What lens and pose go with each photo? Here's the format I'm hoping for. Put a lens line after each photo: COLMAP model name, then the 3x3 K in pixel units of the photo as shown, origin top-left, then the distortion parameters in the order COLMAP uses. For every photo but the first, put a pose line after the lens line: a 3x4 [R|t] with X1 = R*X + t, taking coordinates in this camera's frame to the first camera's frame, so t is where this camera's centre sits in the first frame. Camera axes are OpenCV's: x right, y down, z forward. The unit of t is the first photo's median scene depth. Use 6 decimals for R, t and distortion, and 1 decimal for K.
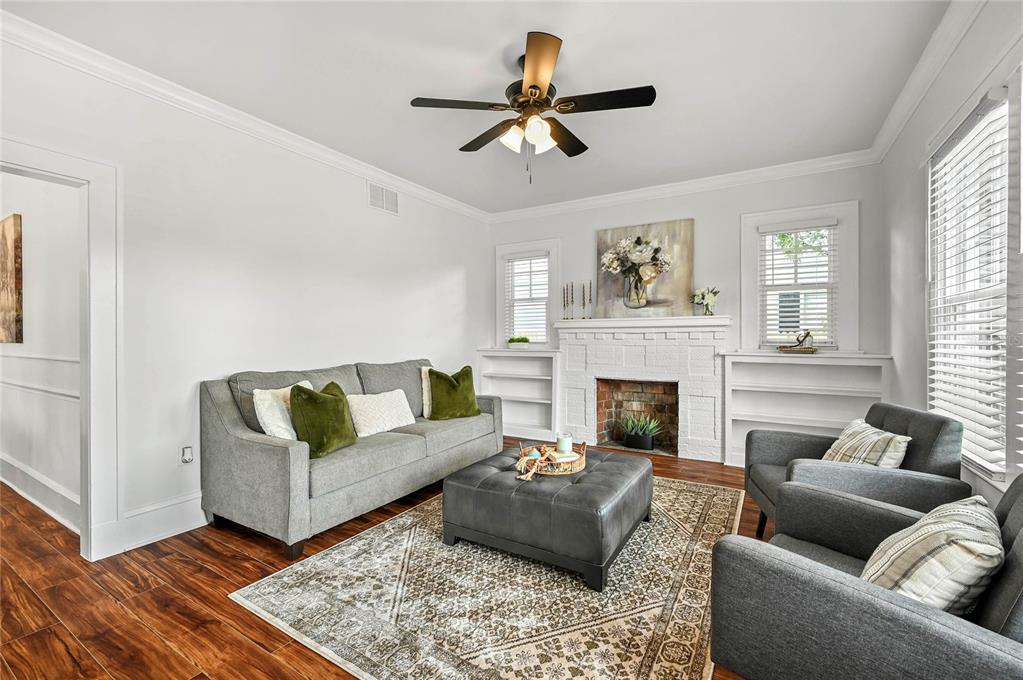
lens RADIAL K [[434.2, 0, 511.5], [0, 434.2, 340.0], [0, 0, 1]] dist [-0.001034, -0.000227]
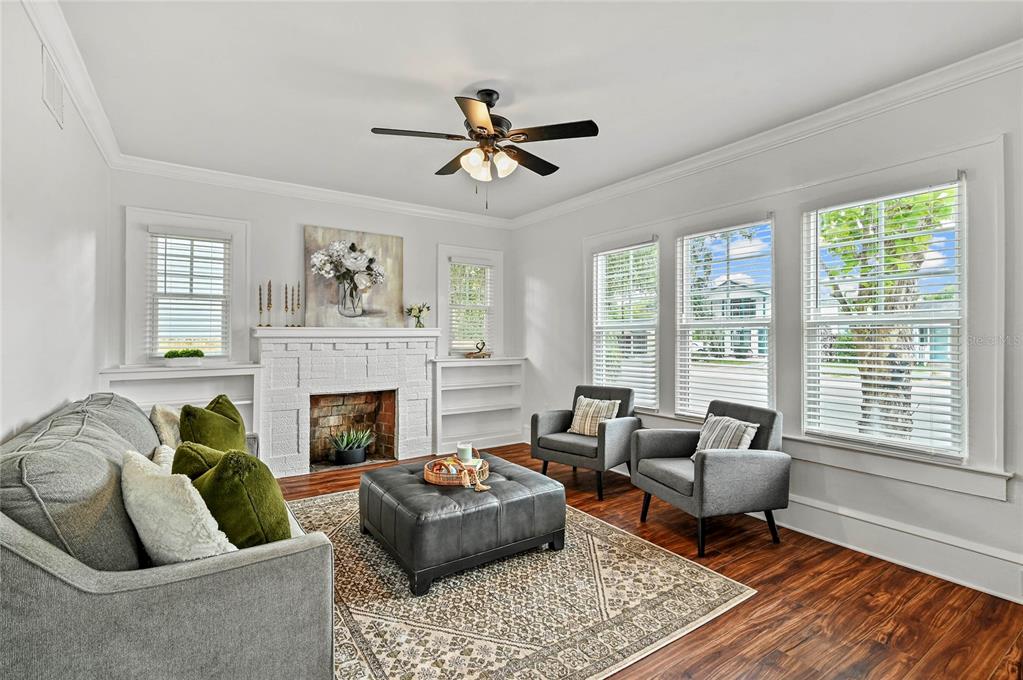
lens RADIAL K [[473.3, 0, 514.8], [0, 473.3, 336.8], [0, 0, 1]] dist [-0.002077, -0.000050]
pose [[0.422427, 0.001234, 0.906396, -0.555733], [0.008524, 0.999949, -0.005334, -0.023158], [-0.906357, 0.009979, 0.422396, 0.256891]]
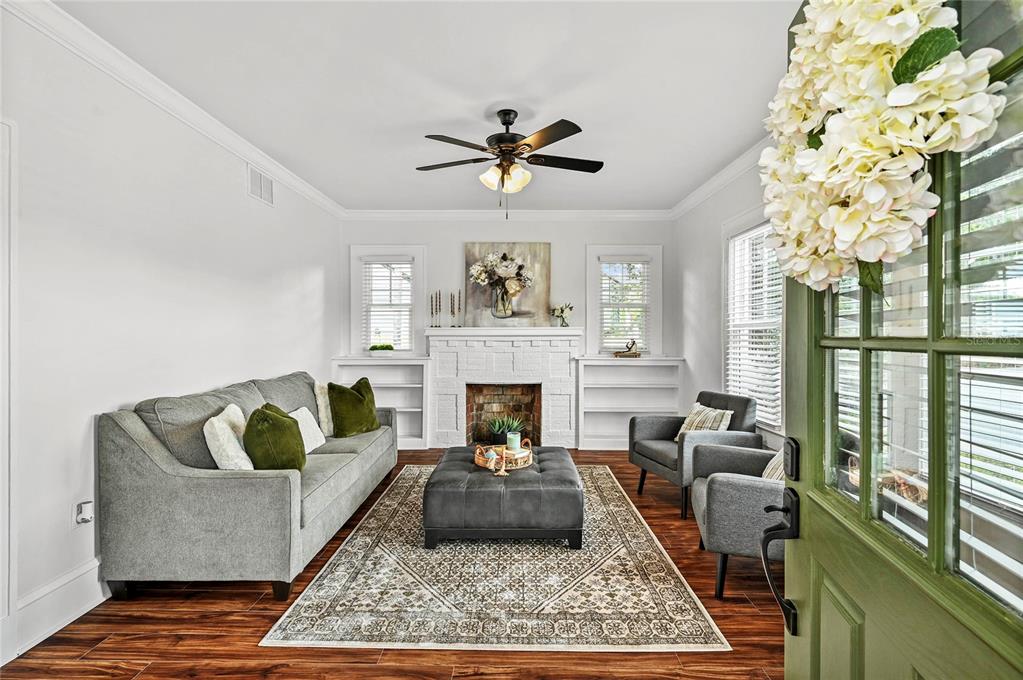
lens RADIAL K [[480.8, 0, 511.5], [0, 480.8, 340.0], [0, 0, 1]] dist [0.000444, -0.000146]
pose [[0.862290, -0.003893, 0.506400, -0.339752], [0.002581, 0.999991, 0.003292, -0.024086], [-0.506408, -0.001531, 0.862293, -0.064640]]
